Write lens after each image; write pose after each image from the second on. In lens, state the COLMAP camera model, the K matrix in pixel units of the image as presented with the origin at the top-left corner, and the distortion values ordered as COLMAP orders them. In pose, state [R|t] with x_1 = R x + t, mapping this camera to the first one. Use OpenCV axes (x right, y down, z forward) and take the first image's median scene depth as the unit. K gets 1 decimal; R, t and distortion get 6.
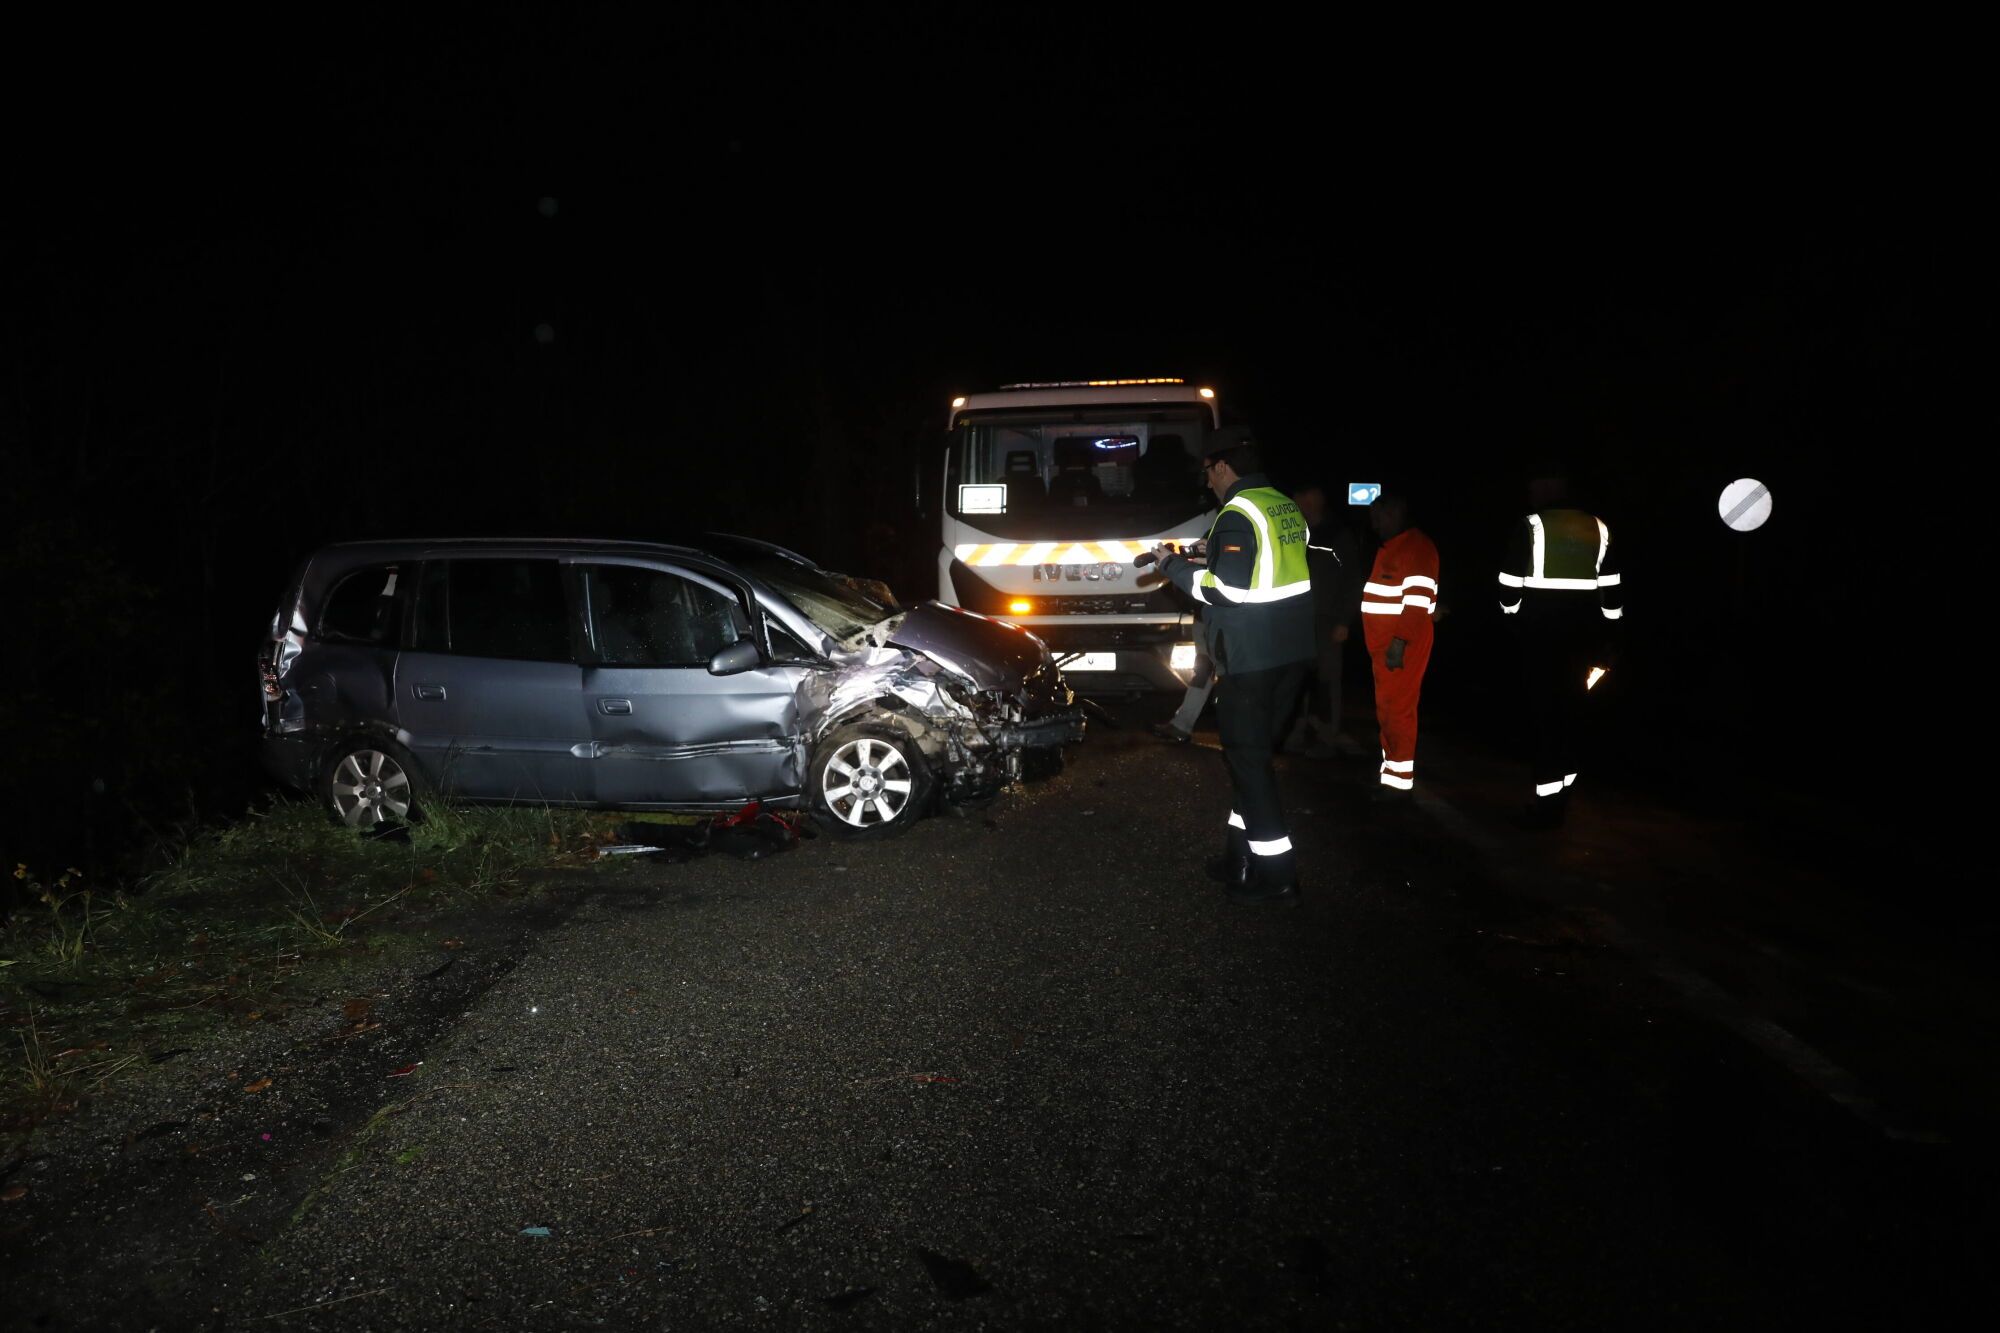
lens RADIAL K [[1357.4, 0, 993.6], [0, 1357.4, 671.8], [0, 0, 1]] dist [-0.113320, 0.083205]
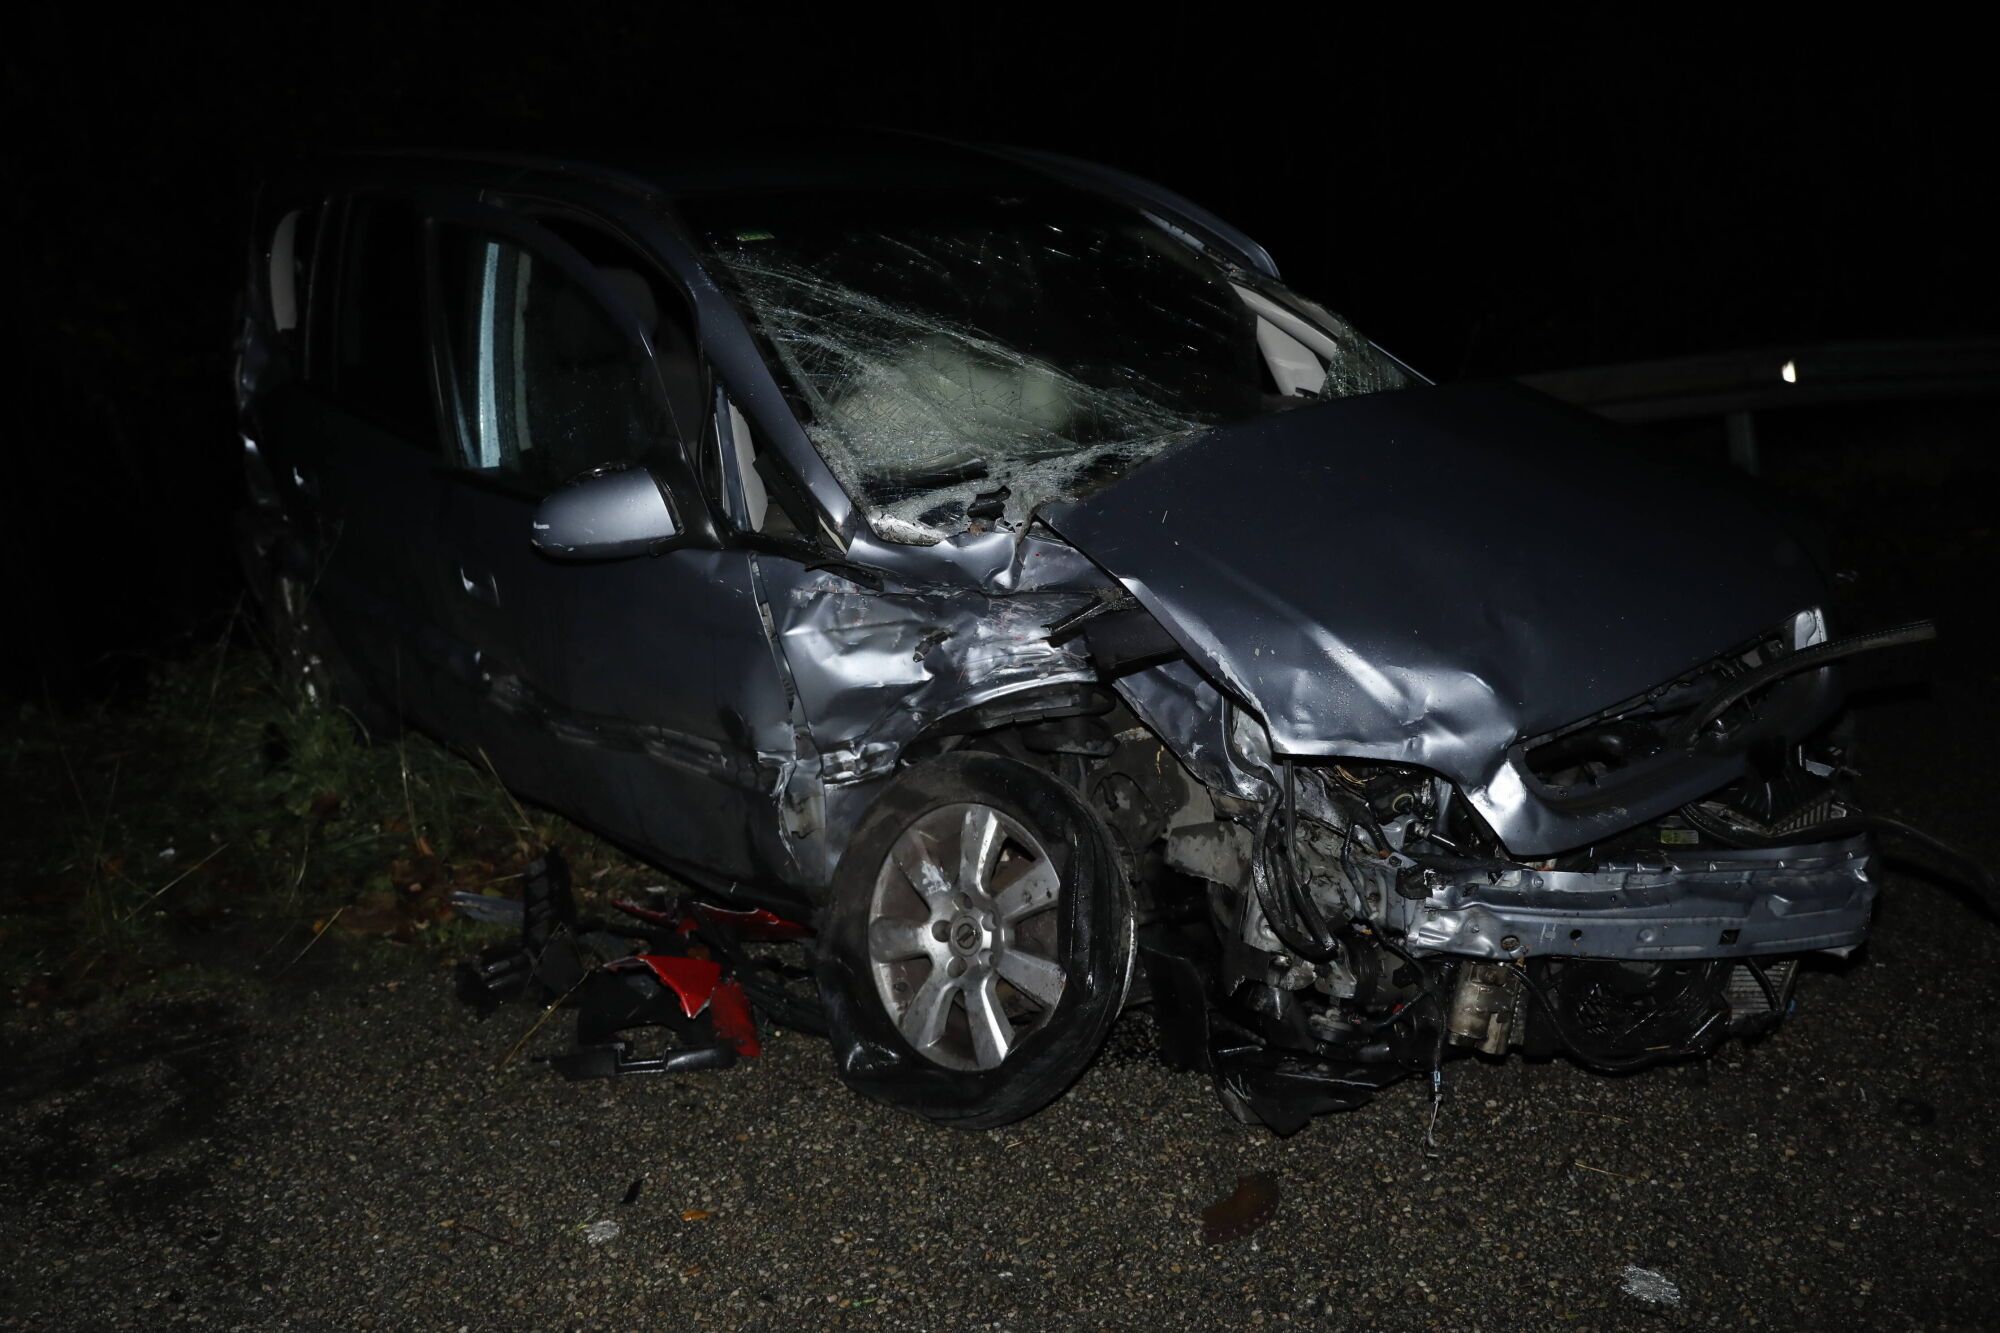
lens RADIAL K [[1773.7, 0, 990.1], [0, 1773.7, 671.9], [0, 0, 1]] dist [-0.054048, 0.098896]
pose [[0.717183, 0.213812, -0.663274, 0.183810], [-0.091604, 0.972436, 0.214424, -0.074084], [0.690838, -0.093023, 0.717001, 0.700735]]
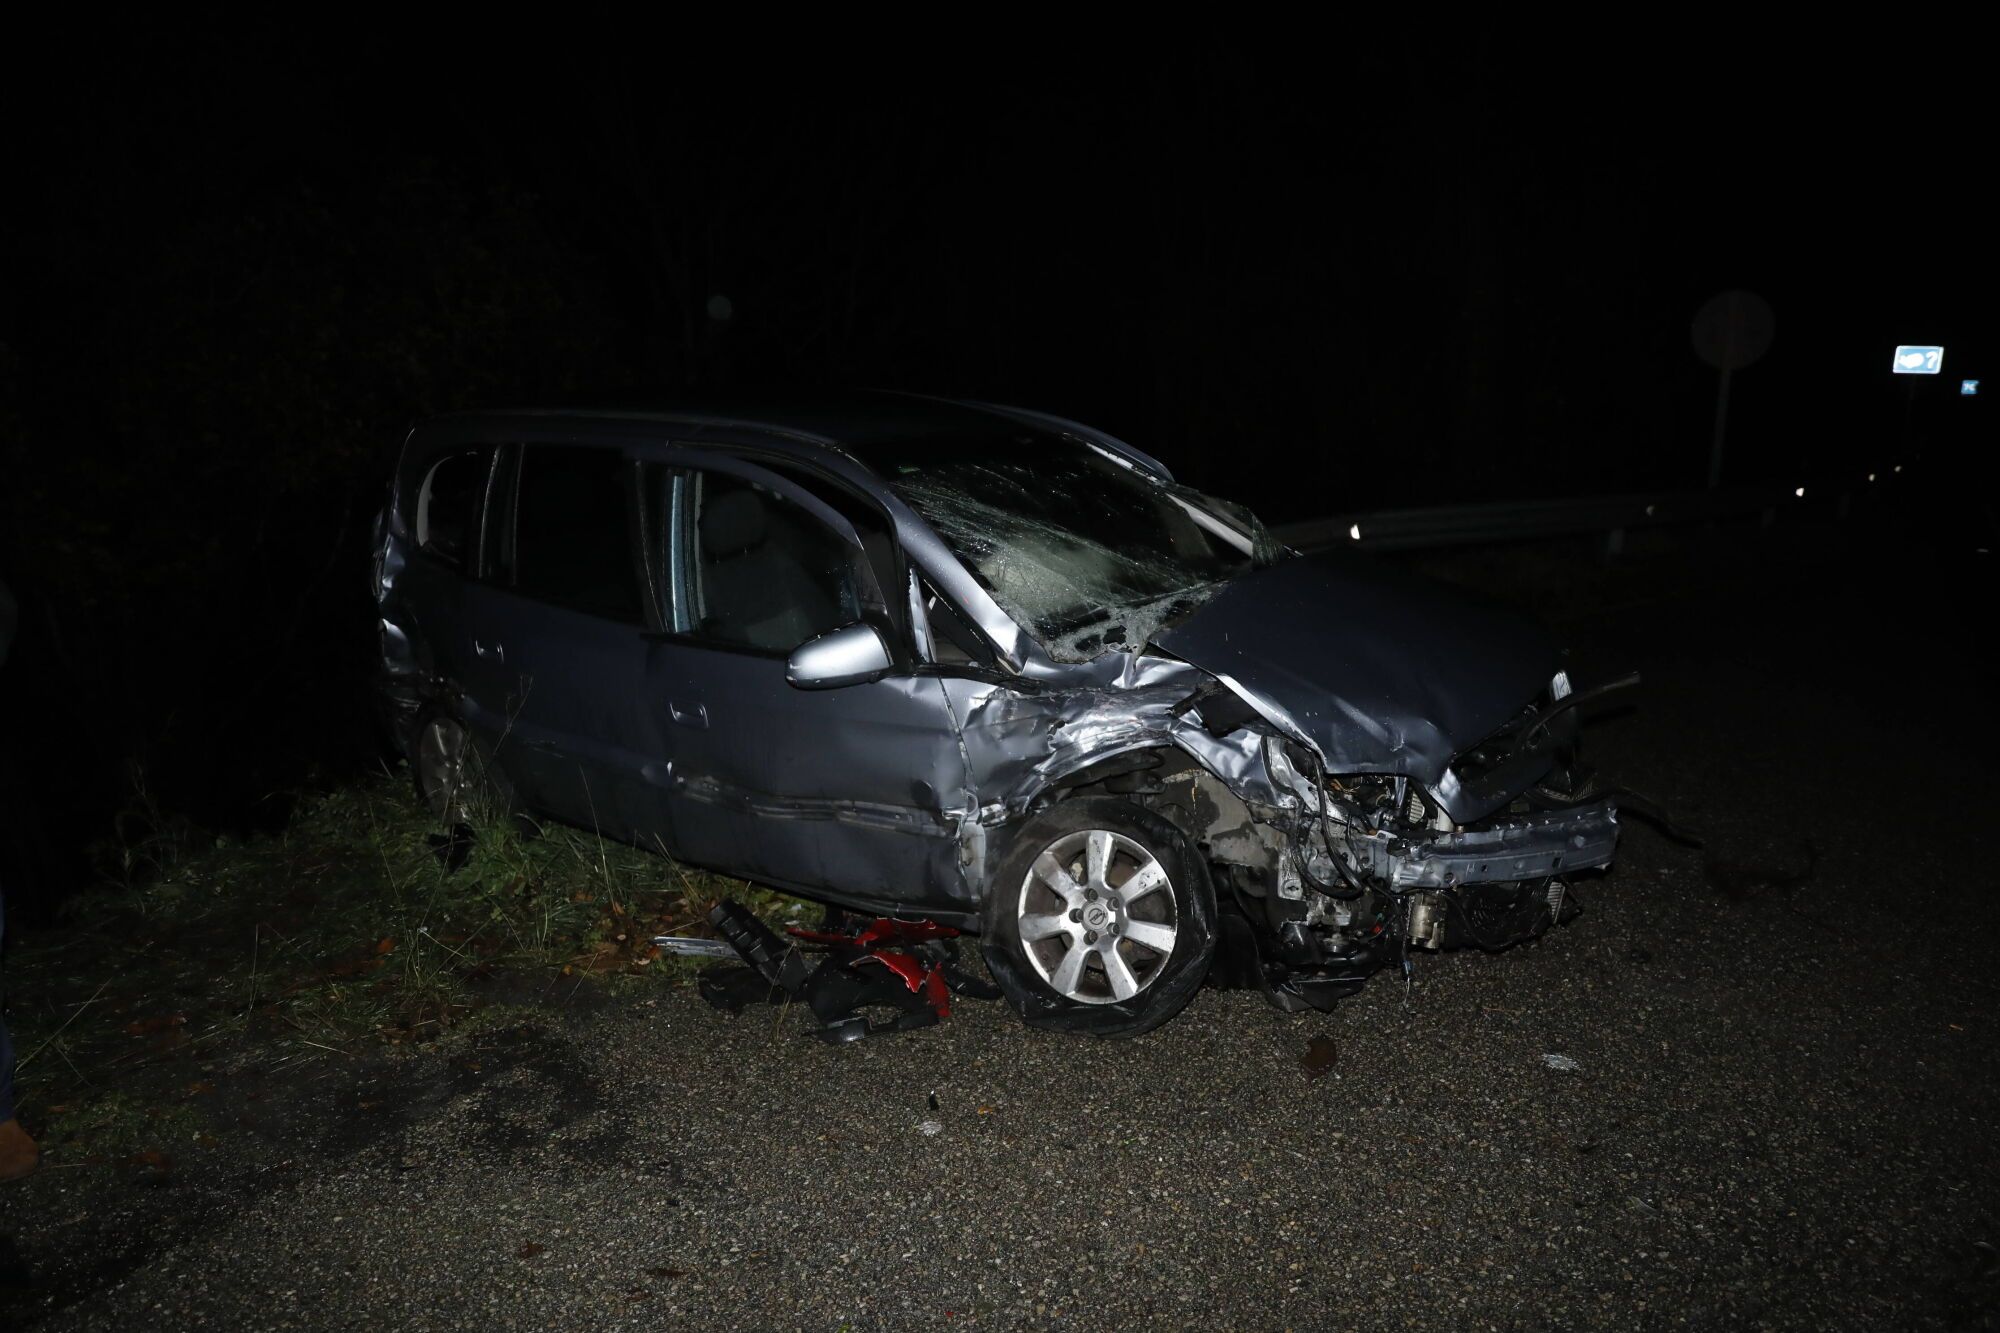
lens RADIAL K [[1362.8, 0, 992.7], [0, 1362.8, 672.0], [0, 0, 1]] dist [-0.116788, 0.089656]
pose [[0.863367, 0.116906, -0.490847, 0.111973], [-0.064171, 0.990330, 0.122997, -0.068951], [0.500480, -0.074694, 0.862520, 0.549476]]
